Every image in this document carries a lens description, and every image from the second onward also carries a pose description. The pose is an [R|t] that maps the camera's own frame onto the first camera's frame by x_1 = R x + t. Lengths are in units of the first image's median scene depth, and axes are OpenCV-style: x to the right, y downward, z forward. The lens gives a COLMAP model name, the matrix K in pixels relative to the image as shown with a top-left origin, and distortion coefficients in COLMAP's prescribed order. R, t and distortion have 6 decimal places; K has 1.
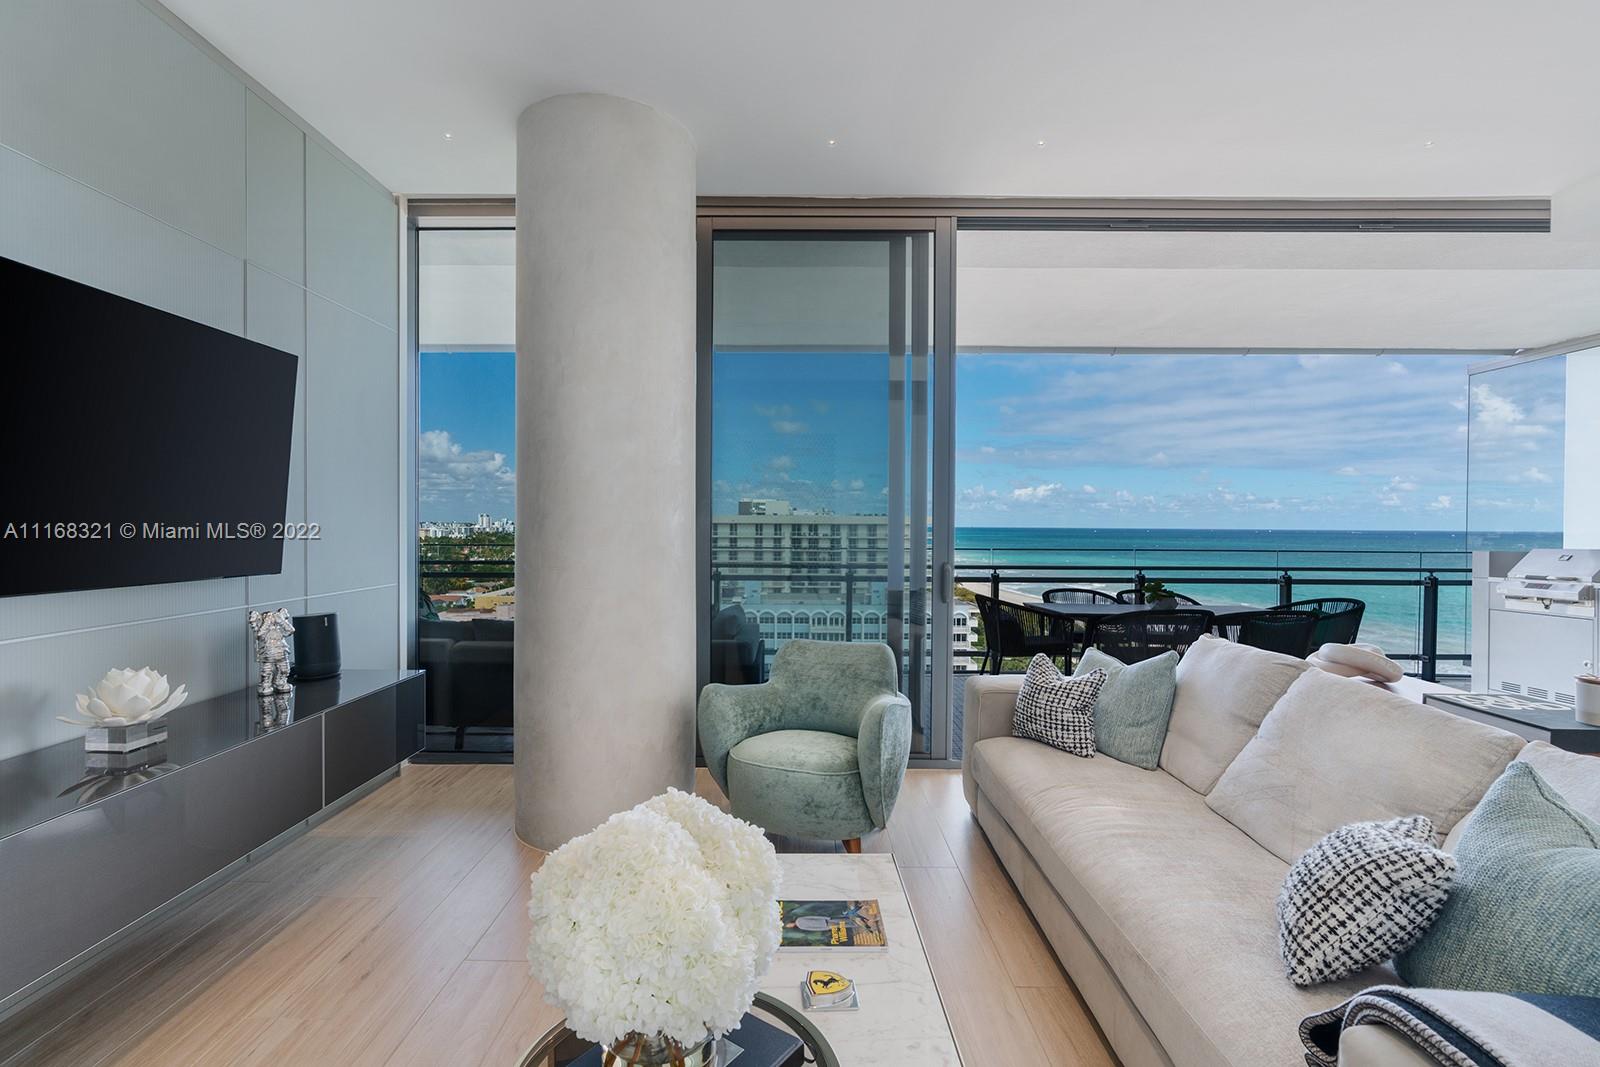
lens RADIAL K [[732.1, 0, 800.0], [0, 732.1, 533.5], [0, 0, 1]] dist [0.000292, -0.000031]
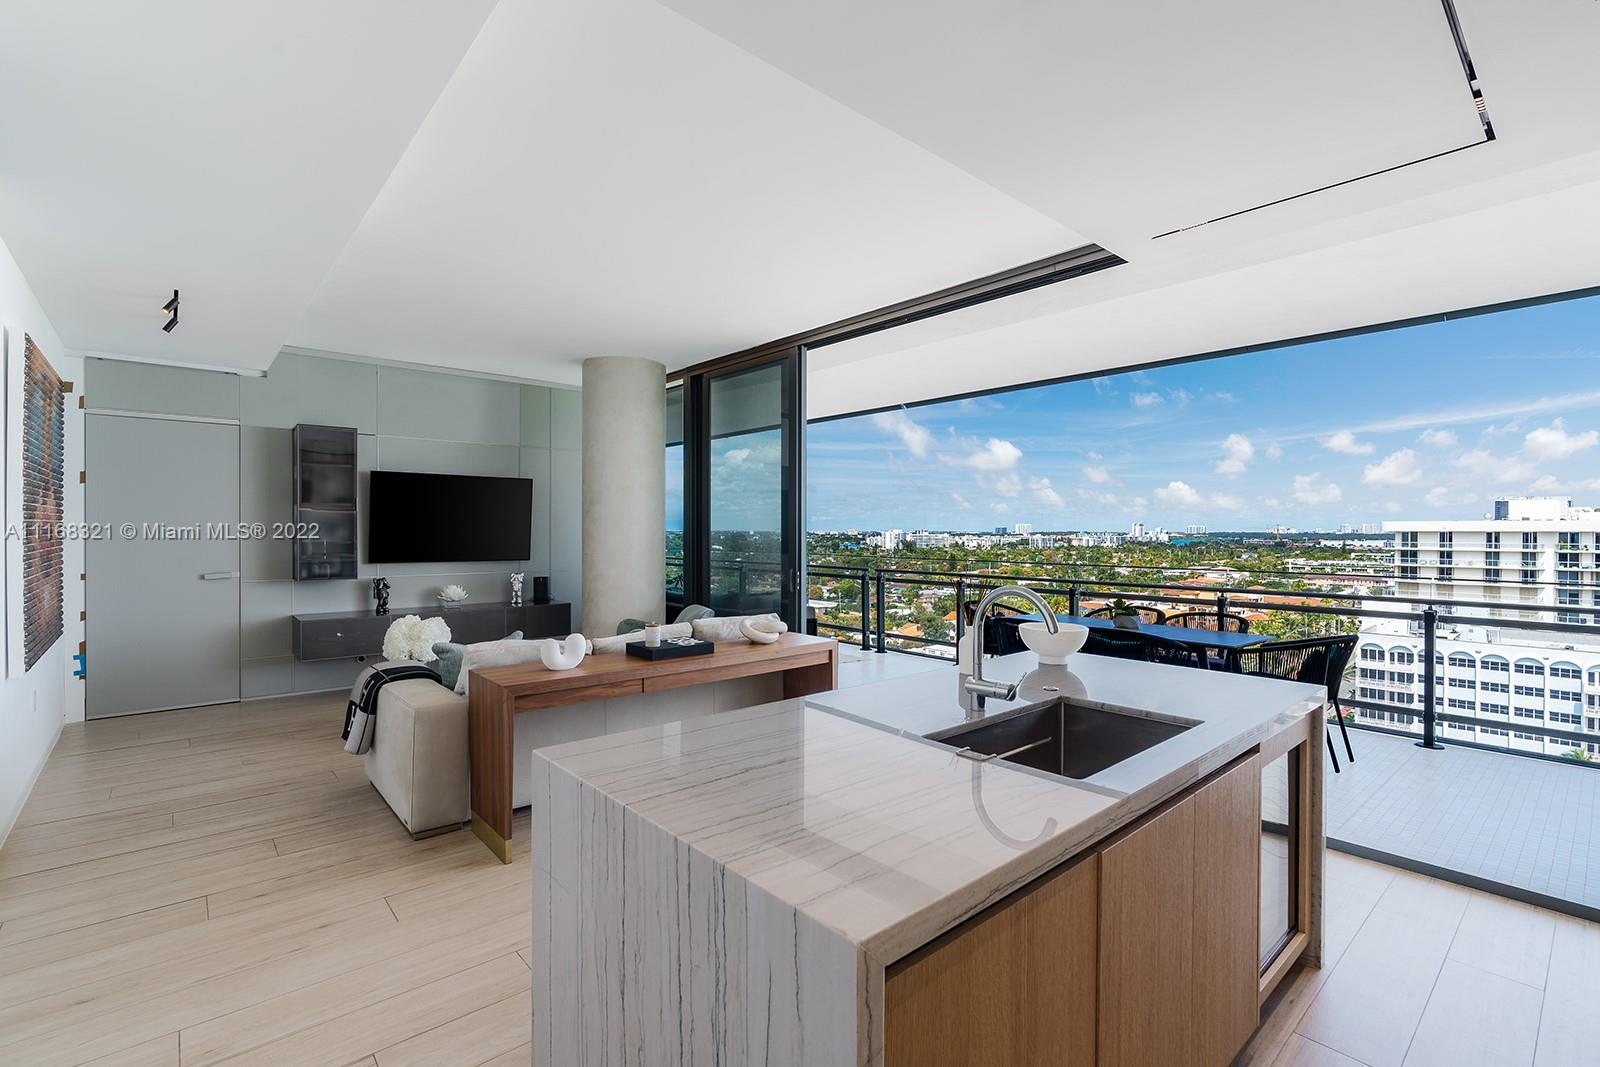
lens RADIAL K [[732.1, 0, 800.0], [0, 732.1, 533.5], [0, 0, 1]] dist [0.000292, -0.000031]
pose [[0.657673, -0.004431, -0.753291, 1.160698], [-0.004418, 0.999943, -0.009739, -0.013960], [0.753291, 0.009733, 0.657615, -0.015267]]
